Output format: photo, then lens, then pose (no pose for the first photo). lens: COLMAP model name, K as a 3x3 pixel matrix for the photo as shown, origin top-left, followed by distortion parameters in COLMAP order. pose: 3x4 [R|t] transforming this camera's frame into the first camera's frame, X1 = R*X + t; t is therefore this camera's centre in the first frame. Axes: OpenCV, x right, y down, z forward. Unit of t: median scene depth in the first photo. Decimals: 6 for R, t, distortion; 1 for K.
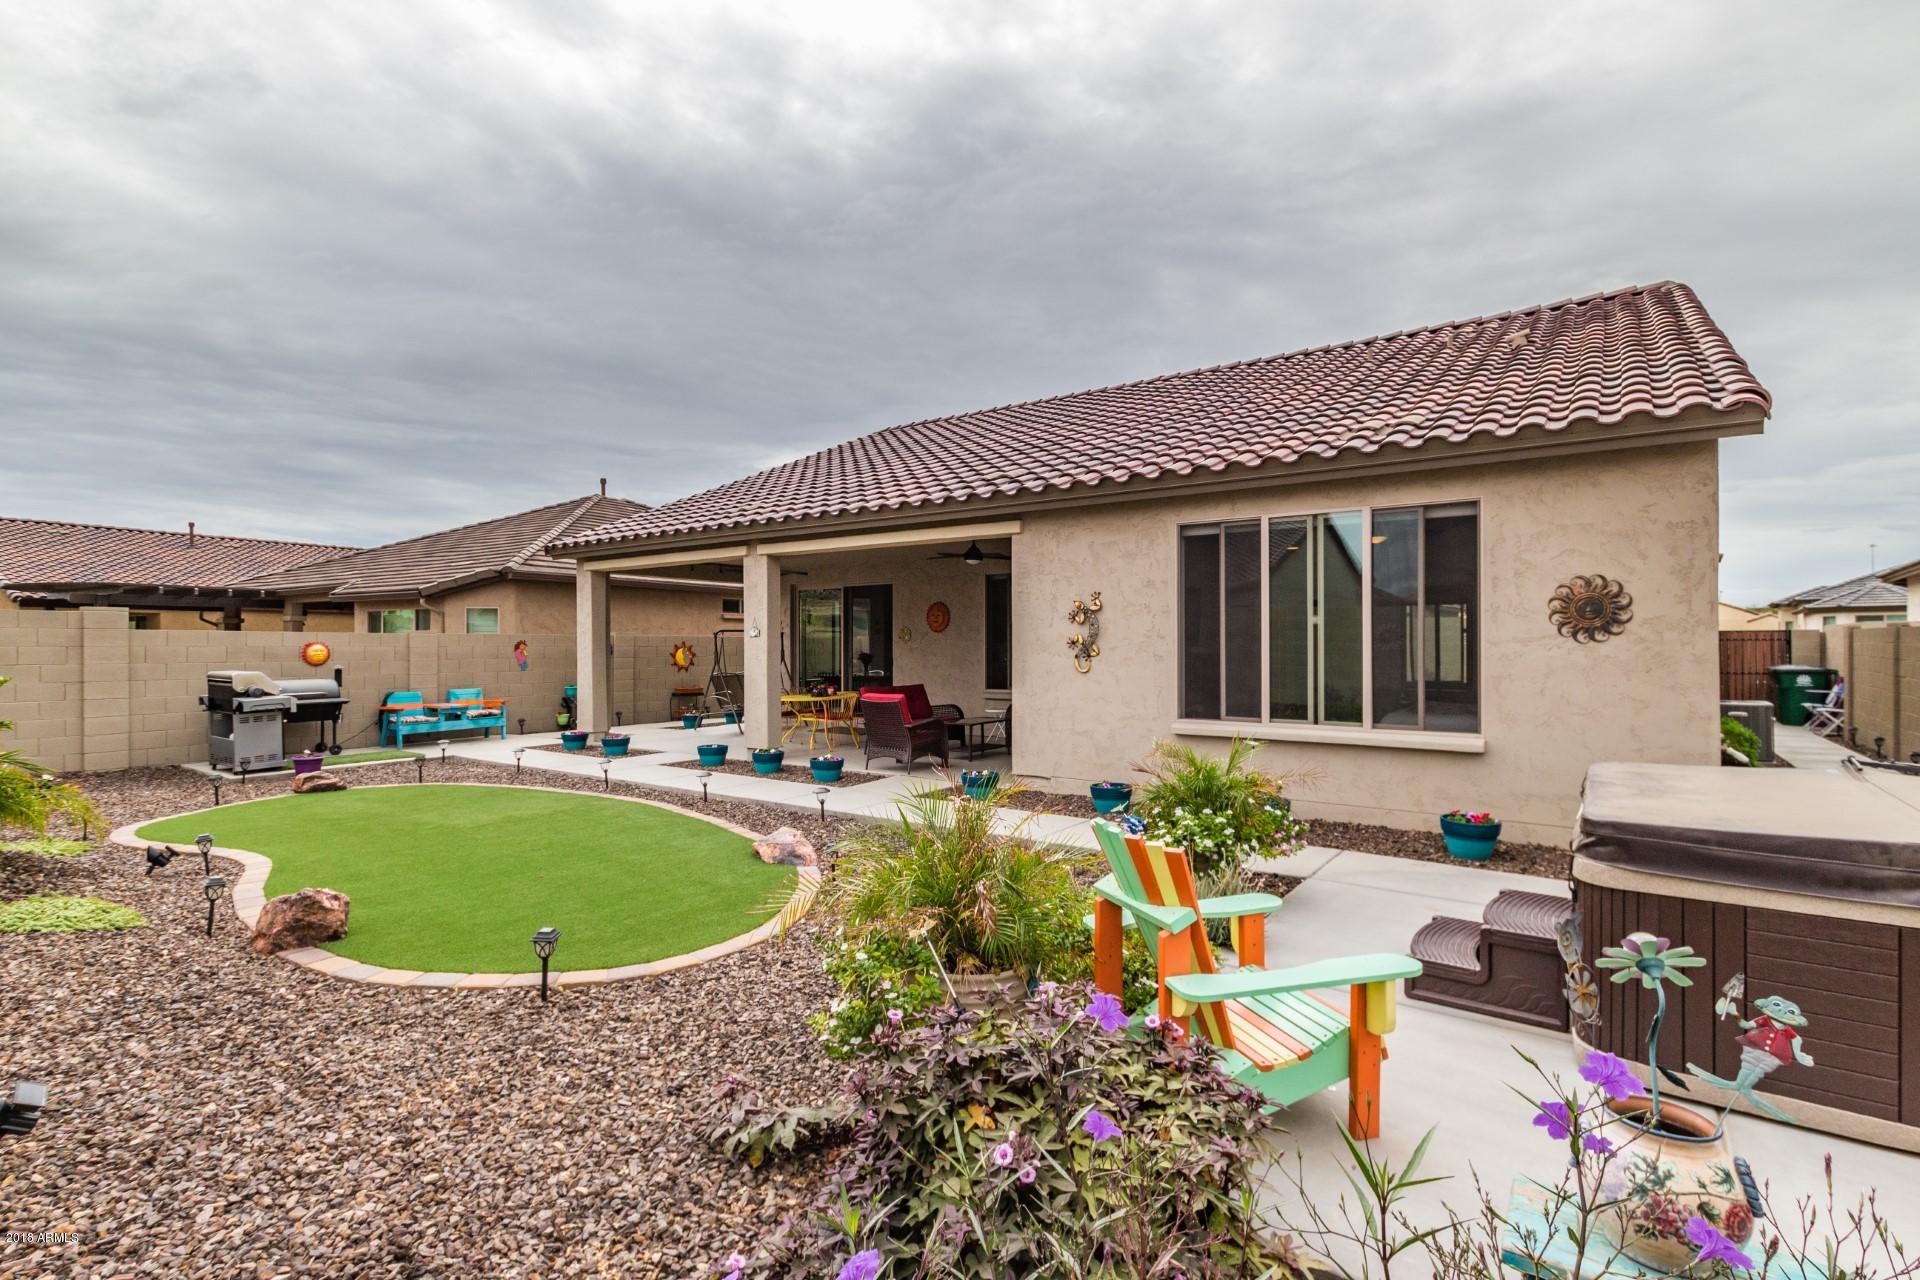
lens RADIAL K [[864.7, 0, 960.0], [0, 864.7, 640.0], [0, 0, 1]] dist [-0.038698, -0.000059]
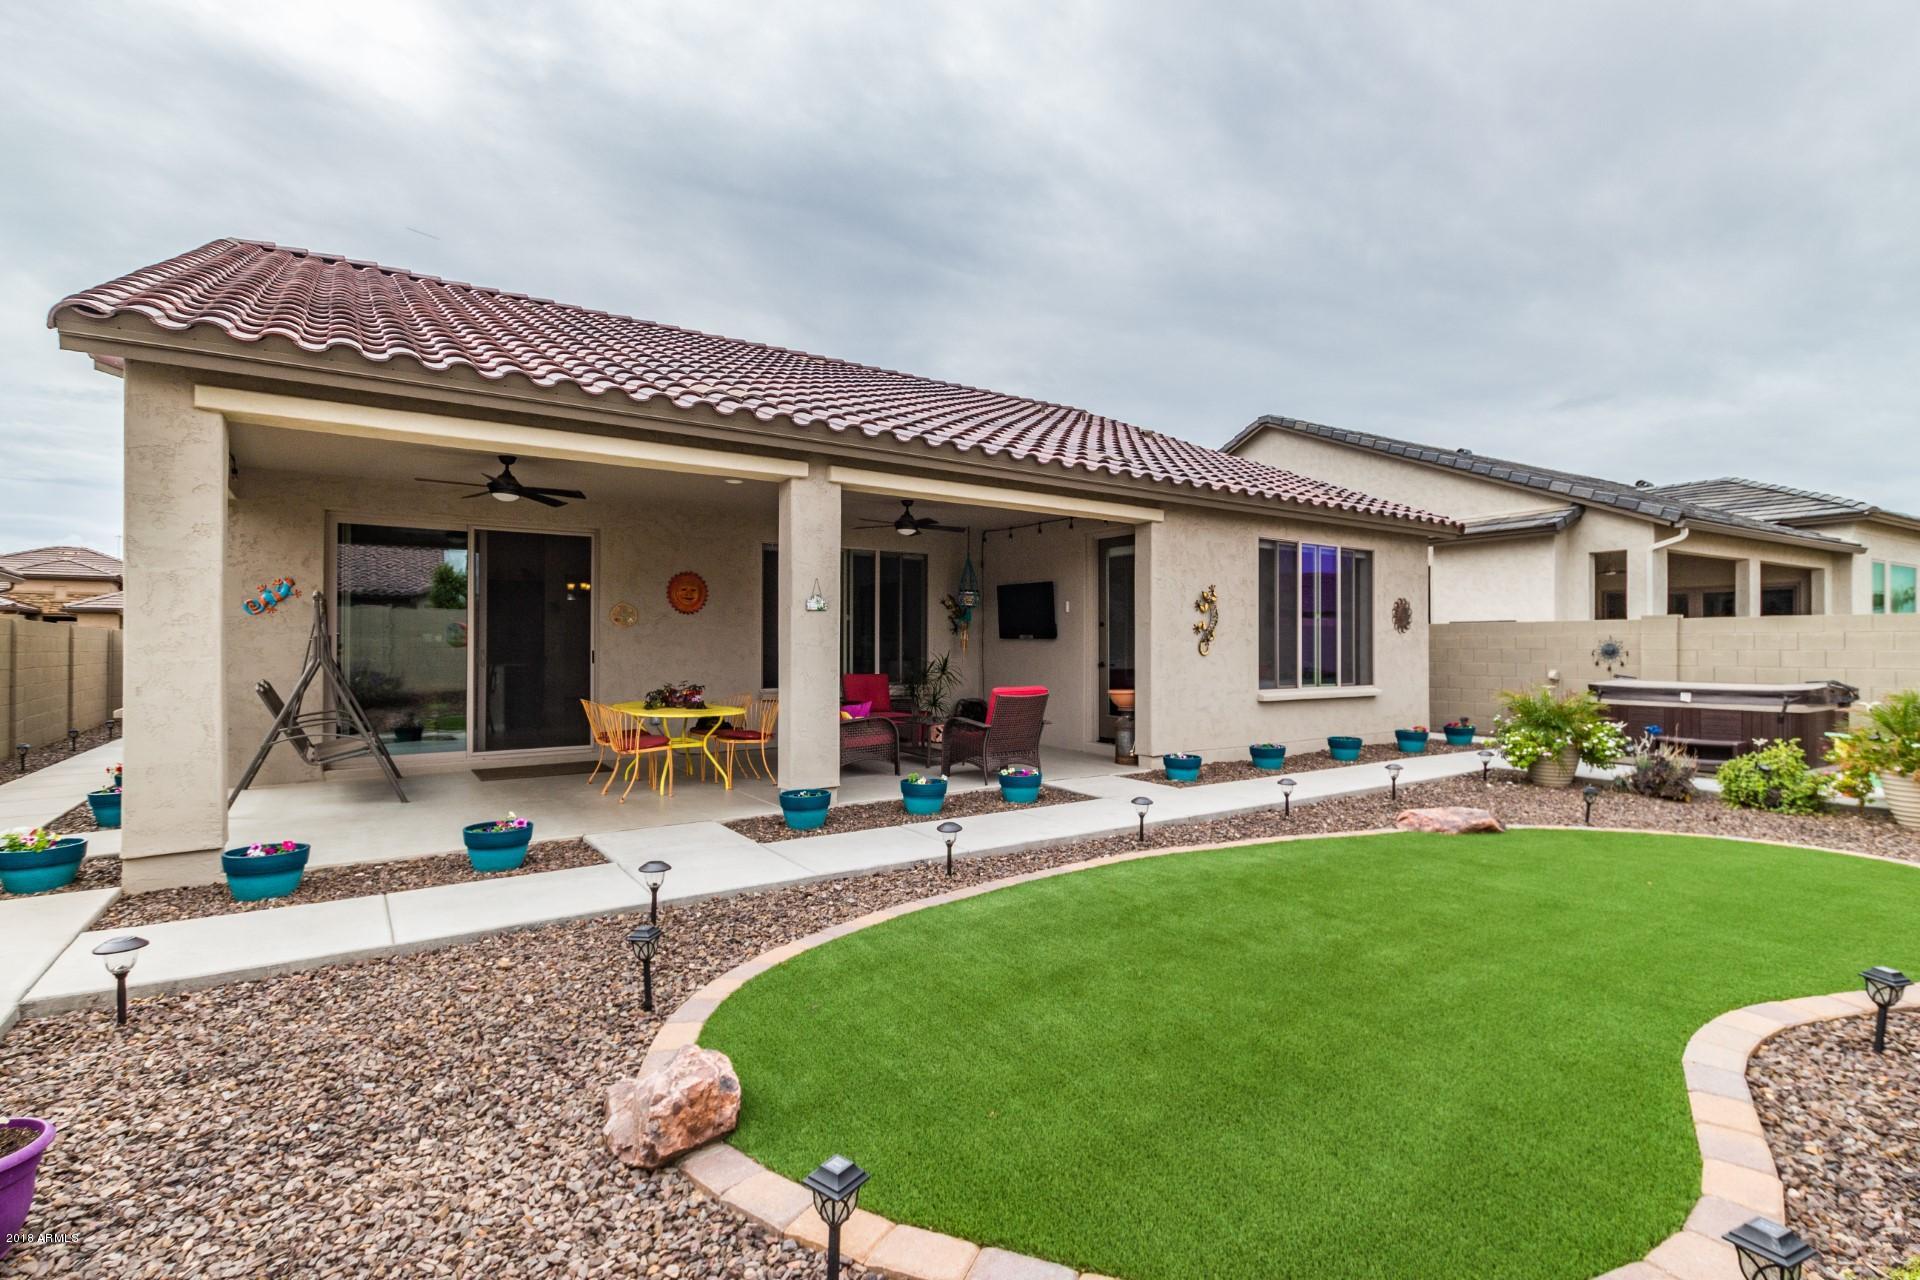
lens RADIAL K [[928.4, 0, 956.4], [0, 928.4, 652.5], [0, 0, 1]] dist [0.002569, 0.000148]
pose [[0.324823, -0.004082, 0.945766, -1.062597], [-0.005352, 0.999967, 0.006154, 0.026977], [-0.945760, -0.007060, 0.324790, 0.868140]]
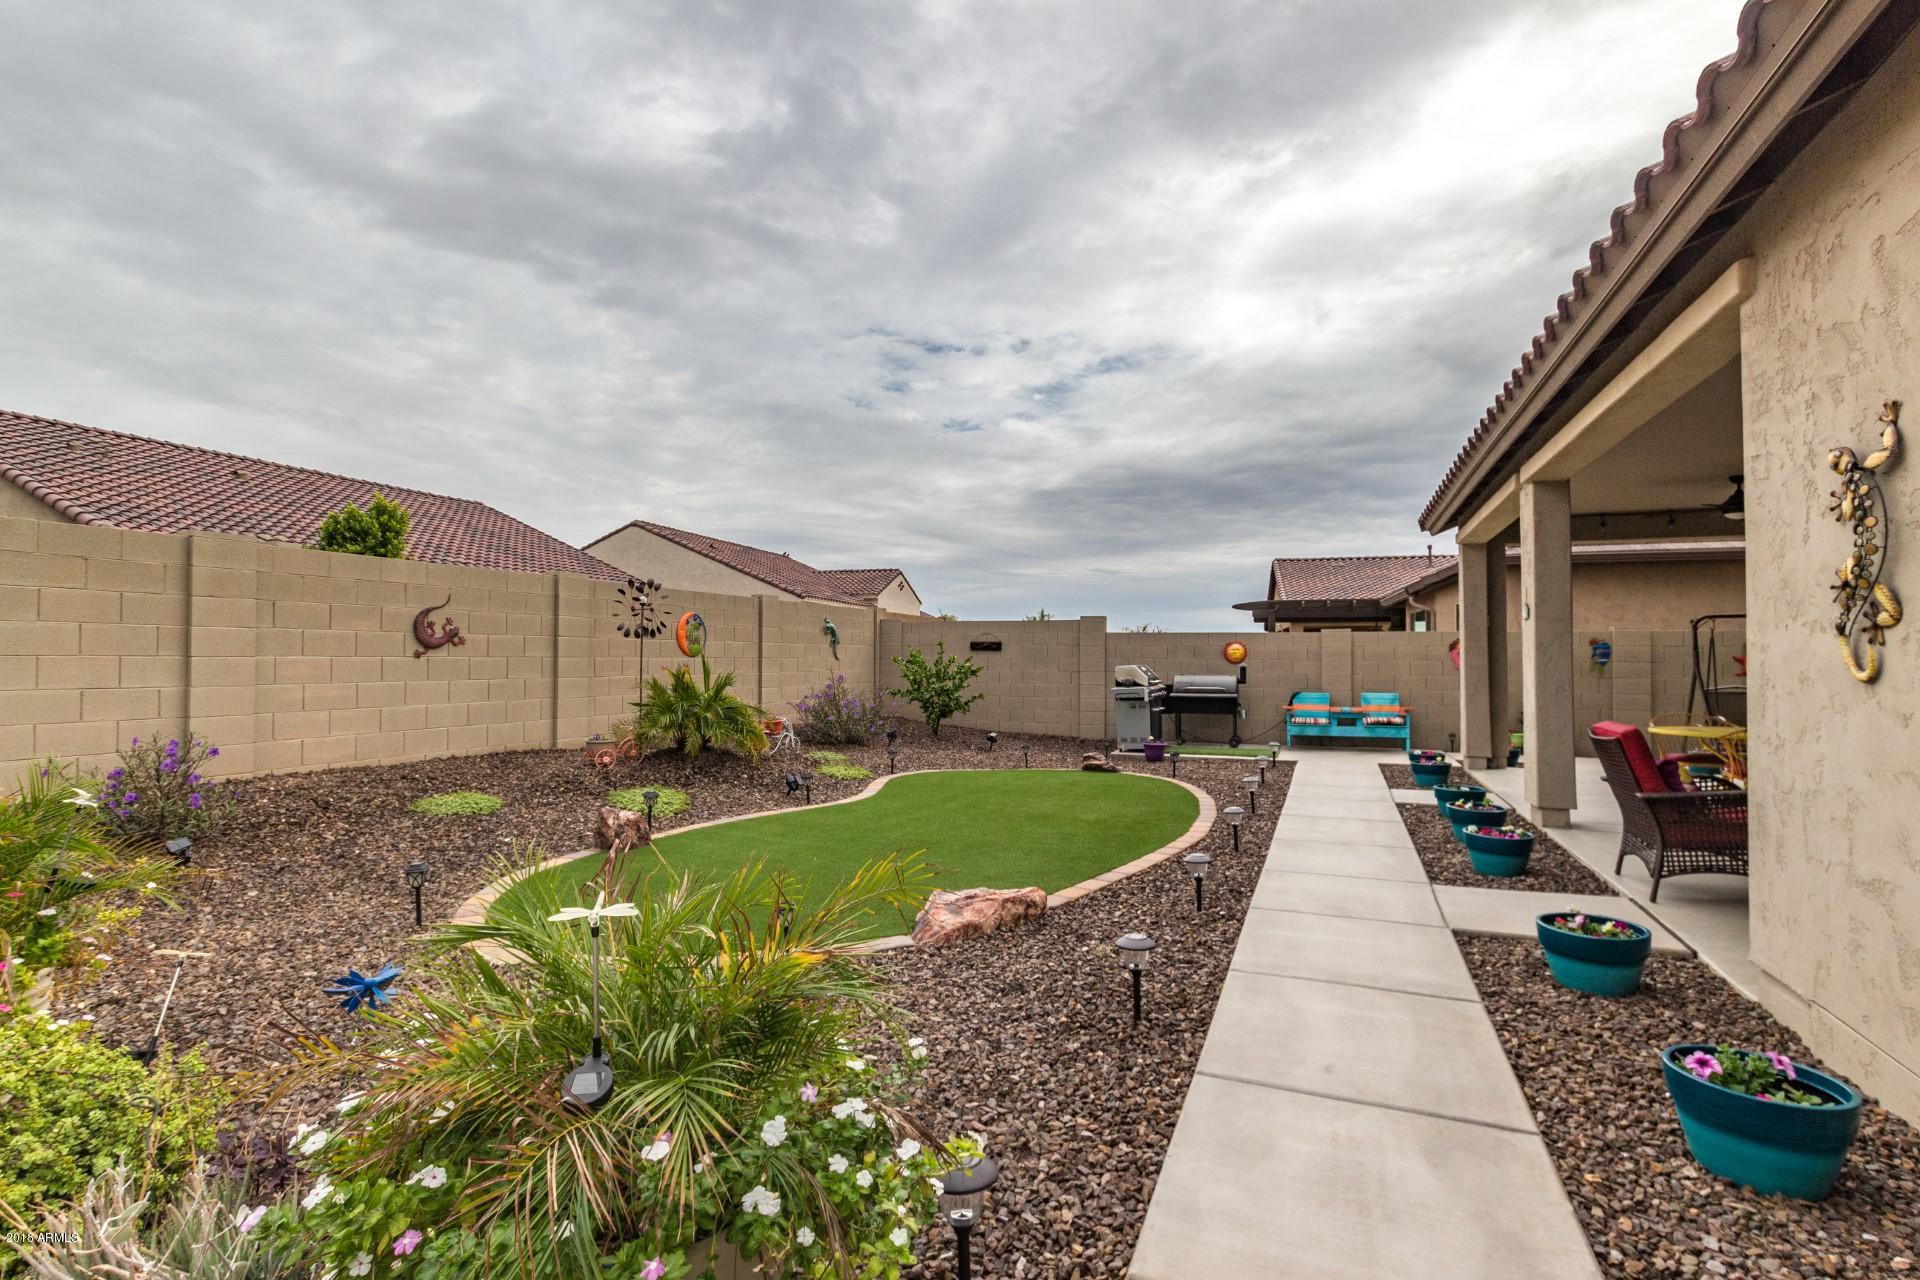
lens RADIAL K [[864.7, 0, 960.0], [0, 864.7, 640.0], [0, 0, 1]] dist [-0.038698, -0.000059]
pose [[0.229792, -0.015859, -0.973111, 0.329506], [0.001060, 0.999871, -0.016045, 0.025590], [0.973239, 0.002656, 0.229779, 0.601117]]
